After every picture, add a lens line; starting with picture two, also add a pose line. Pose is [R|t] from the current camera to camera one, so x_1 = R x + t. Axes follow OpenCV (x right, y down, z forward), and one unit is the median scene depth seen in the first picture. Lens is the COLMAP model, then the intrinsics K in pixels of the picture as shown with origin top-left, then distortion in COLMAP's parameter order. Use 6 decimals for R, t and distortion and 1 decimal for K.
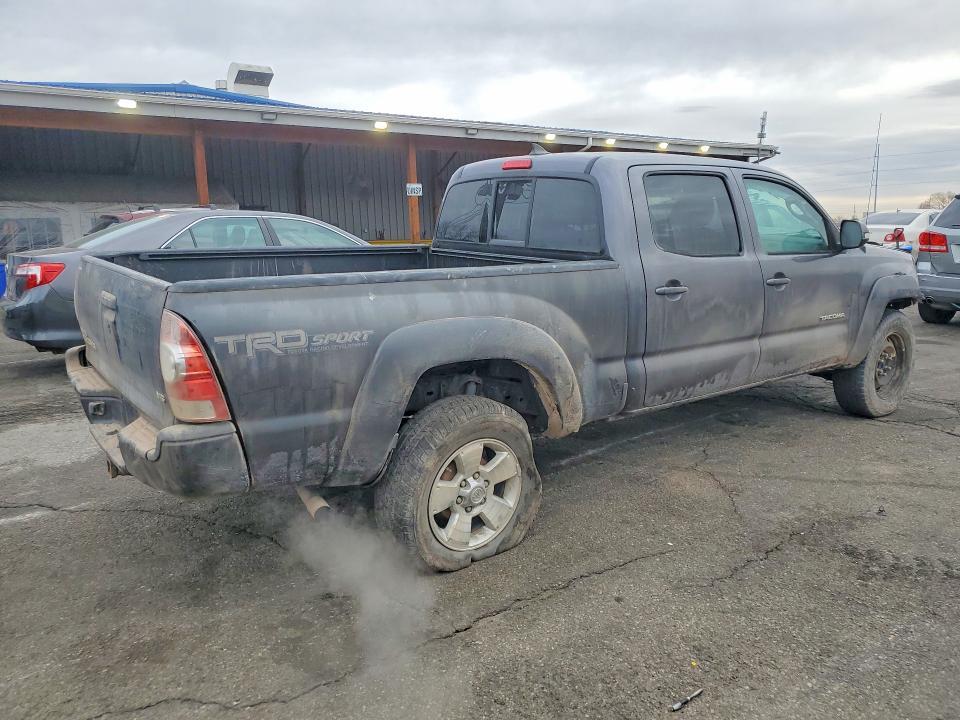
lens RADIAL K [[755.5, 0, 480.0], [0, 755.5, 360.0], [0, 0, 1]] dist [0.000703, -0.002907]
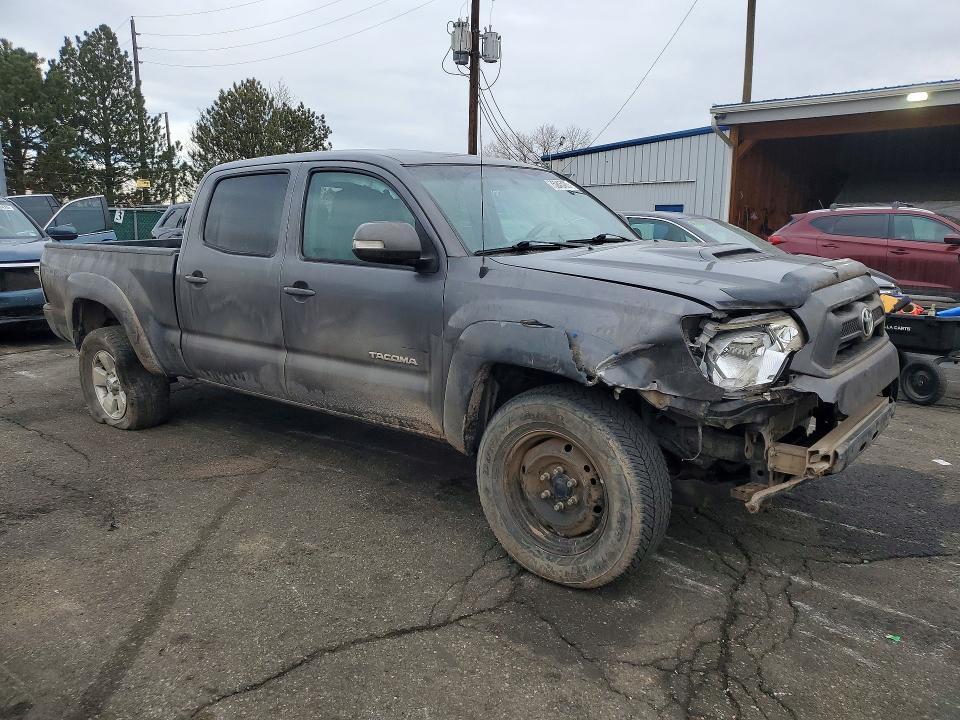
lens RADIAL K [[735.6, 0, 480.0], [0, 735.6, 360.0], [0, 0, 1]] dist [-0.012121, -0.004936]
pose [[0.242177, 0.189609, -0.951524, 1.281542], [-0.183632, 0.971950, 0.146942, -0.193104], [0.952696, 0.139145, 0.270202, 1.005671]]
